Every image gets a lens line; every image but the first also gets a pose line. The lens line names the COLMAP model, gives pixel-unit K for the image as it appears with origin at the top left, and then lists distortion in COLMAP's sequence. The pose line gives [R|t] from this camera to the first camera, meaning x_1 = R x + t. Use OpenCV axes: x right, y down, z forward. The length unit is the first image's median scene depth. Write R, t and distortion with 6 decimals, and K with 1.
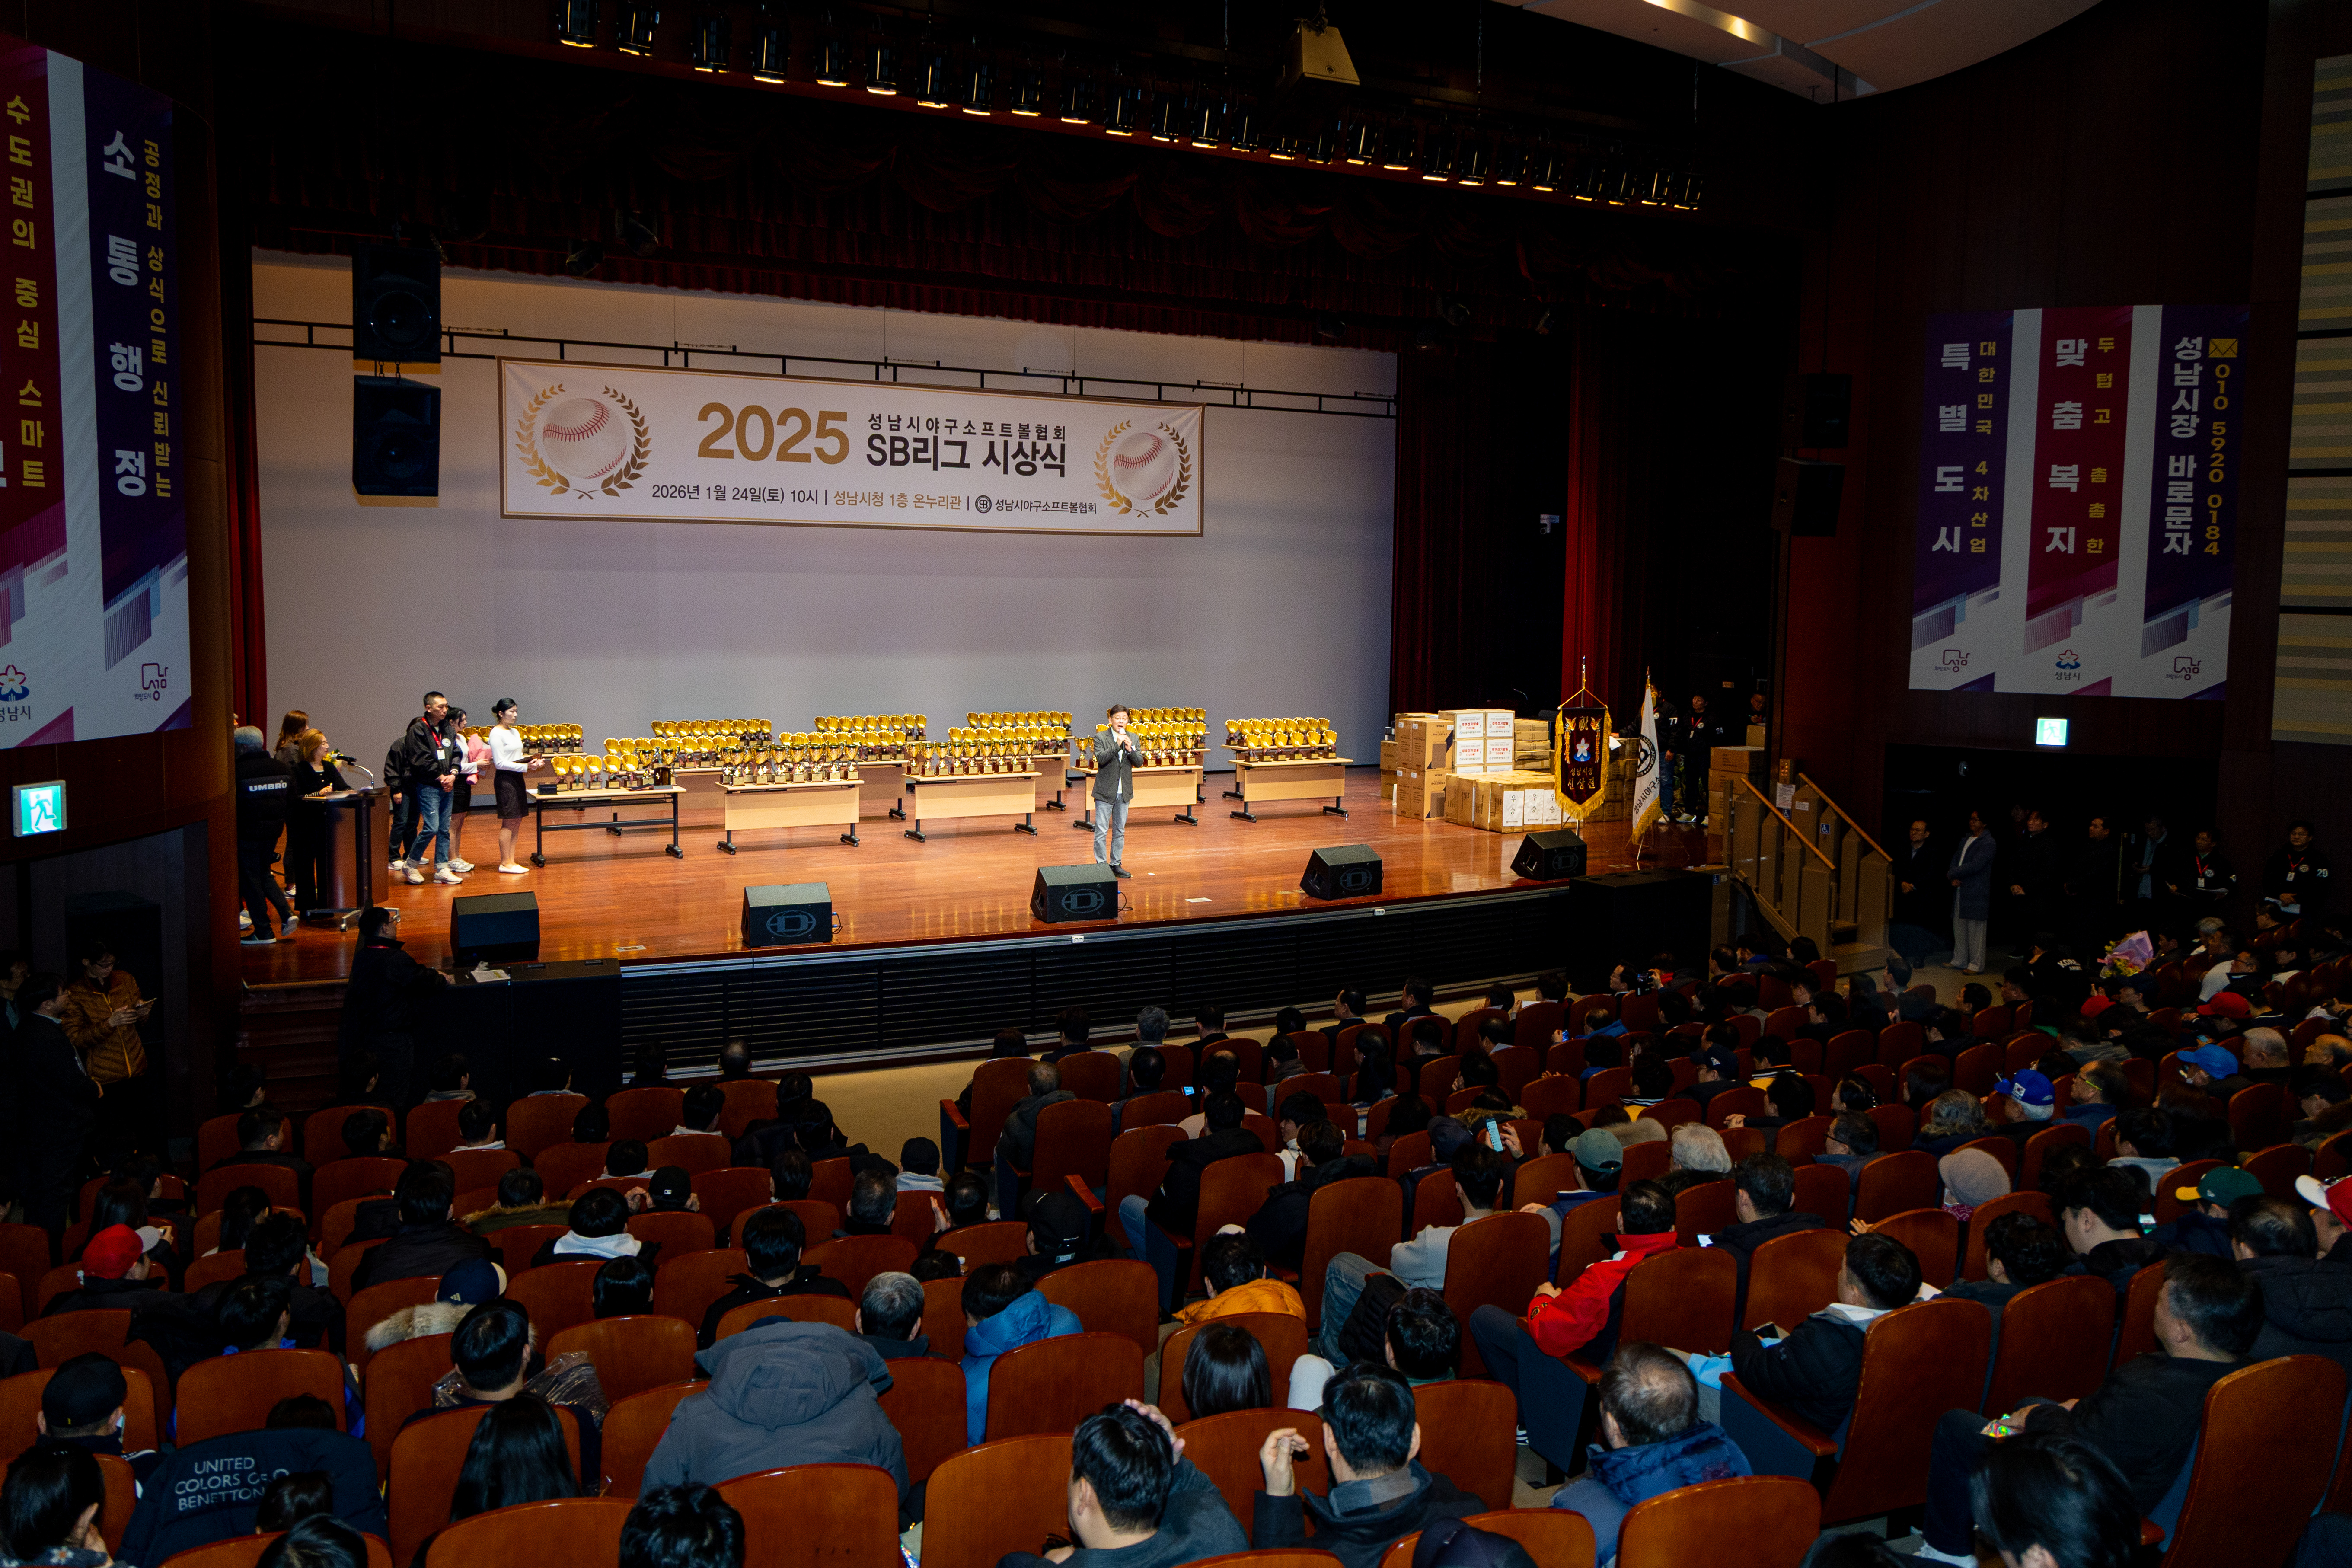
lens RADIAL K [[1640.8, 0, 1216.5], [0, 1640.8, 777.1], [0, 0, 1]] dist [0.010401, 0.000578]
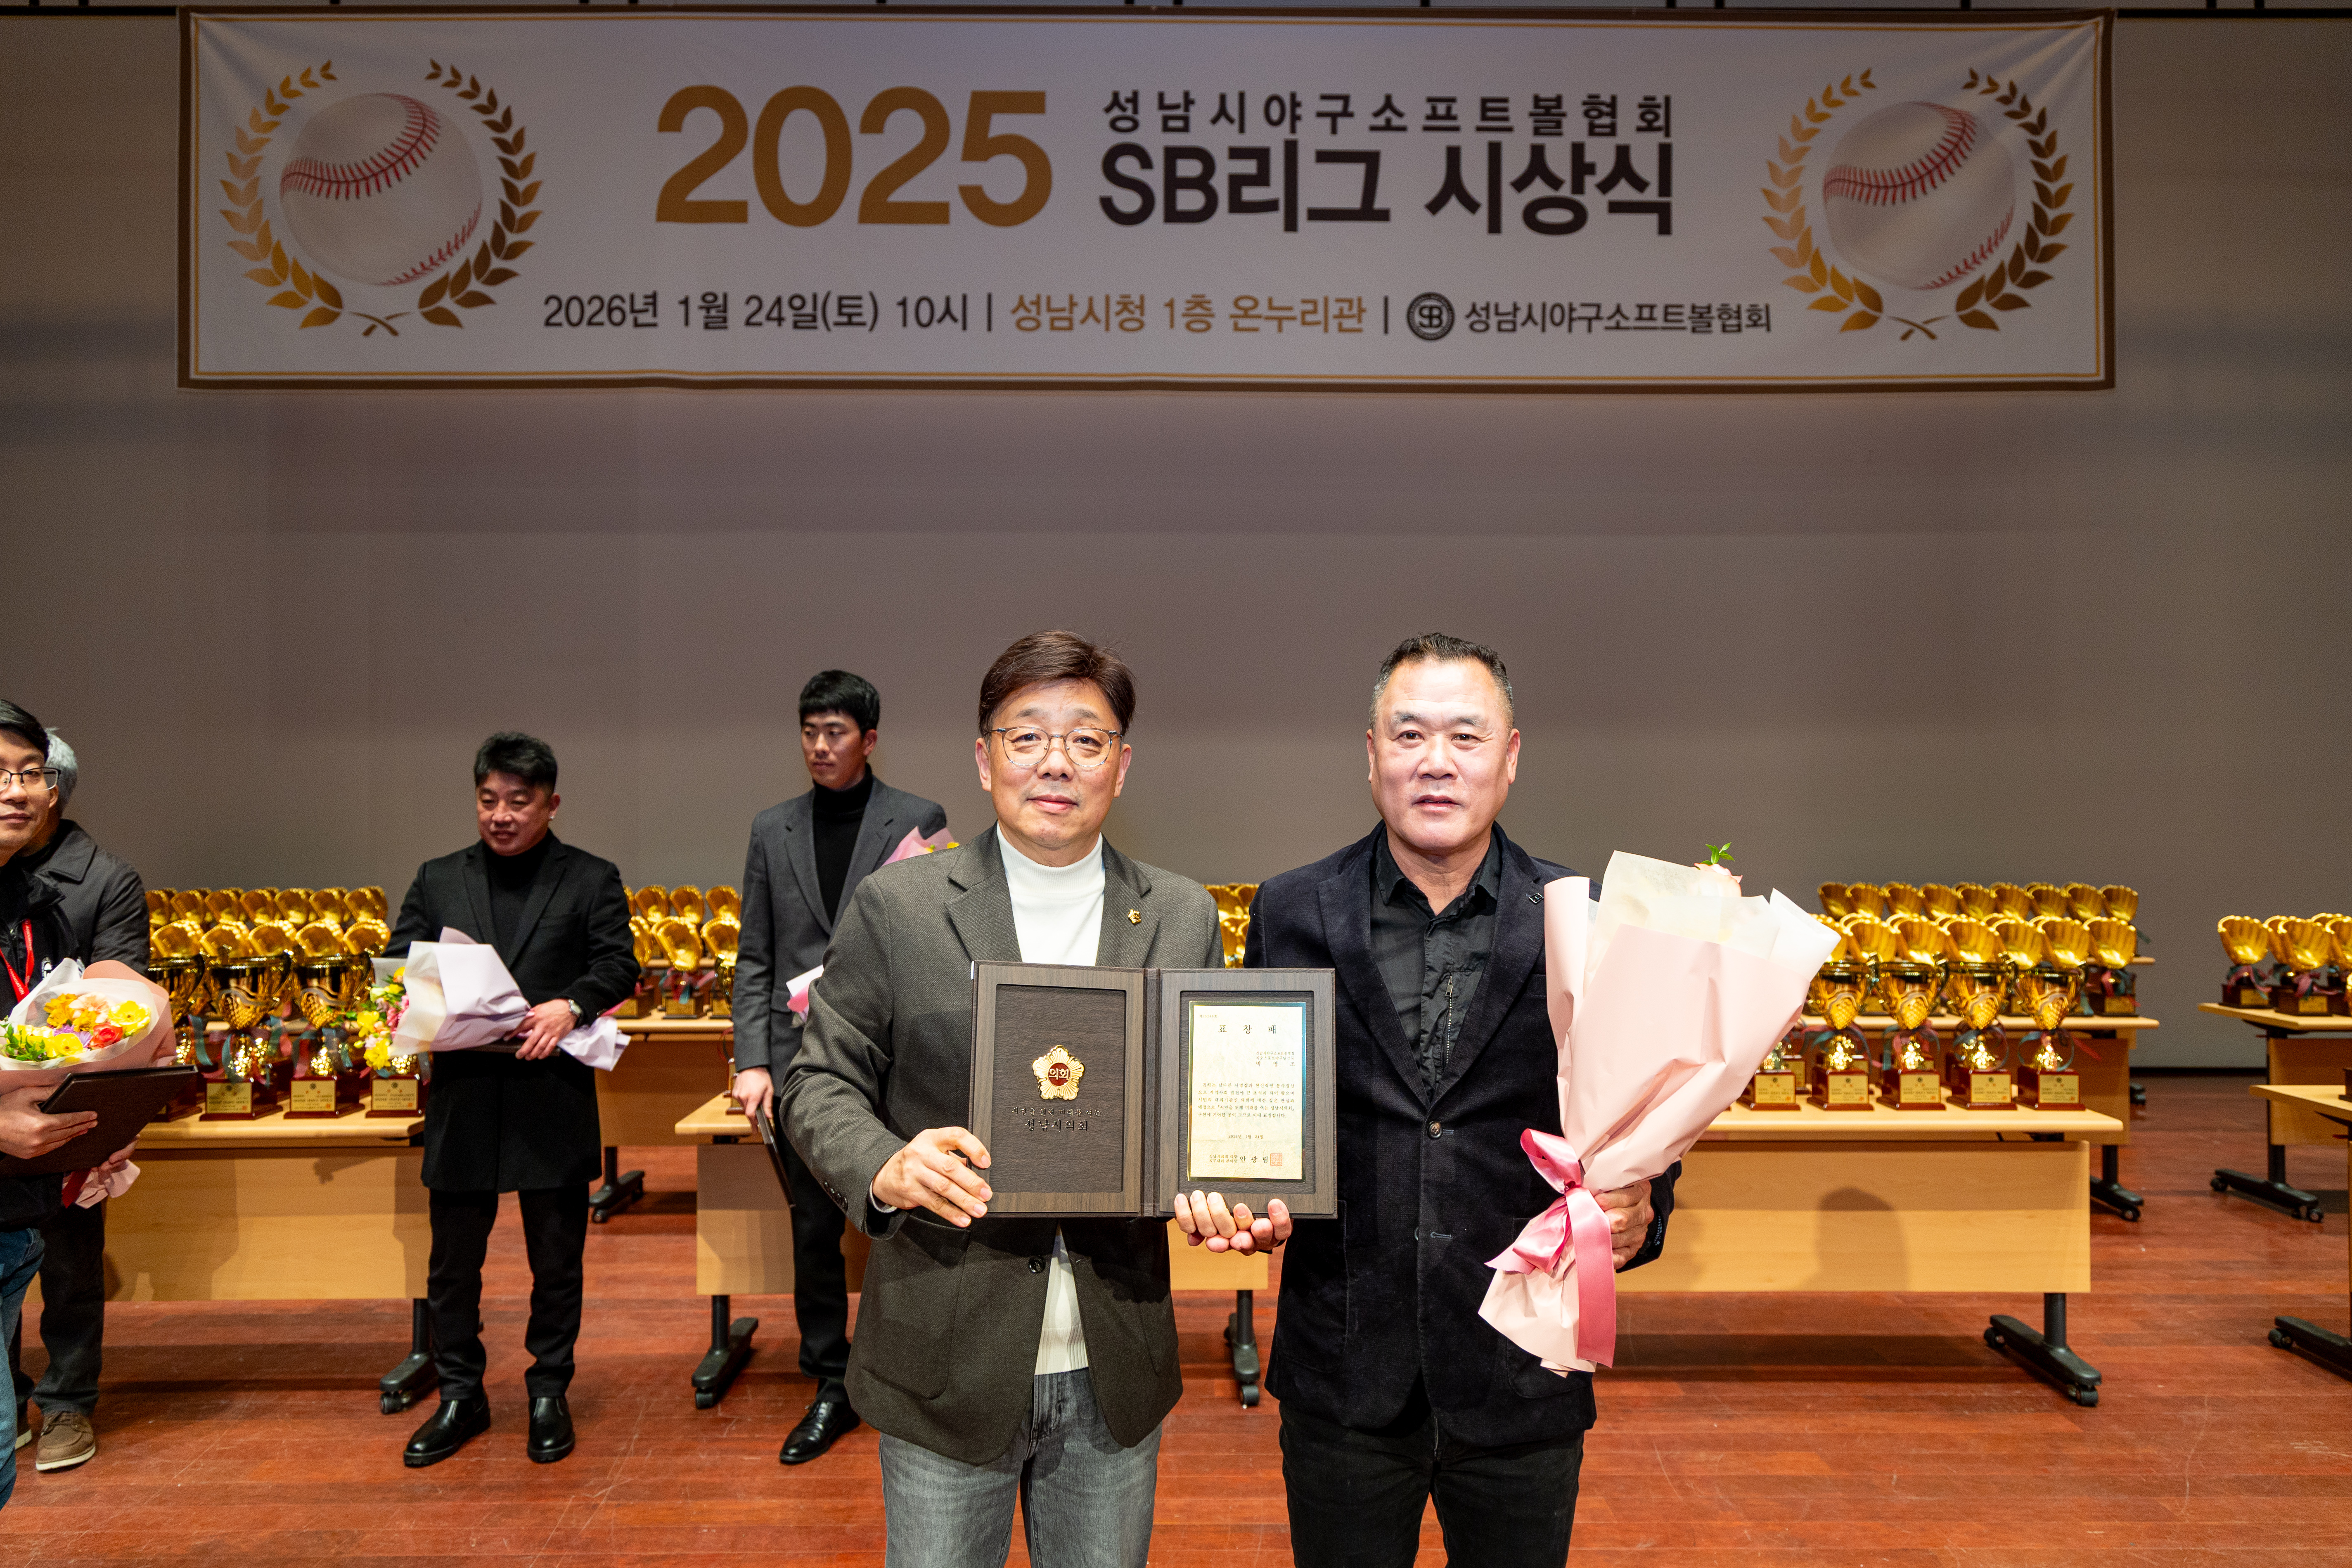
lens RADIAL K [[1640.7, 0, 1216.5], [0, 1640.7, 777.1], [0, 0, 1]] dist [0.010401, 0.000578]
pose [[0.869596, -0.024681, -0.493147, -0.004343], [-0.039006, 0.992195, -0.118438, -0.018408], [0.492221, 0.122229, 0.861846, 0.693130]]
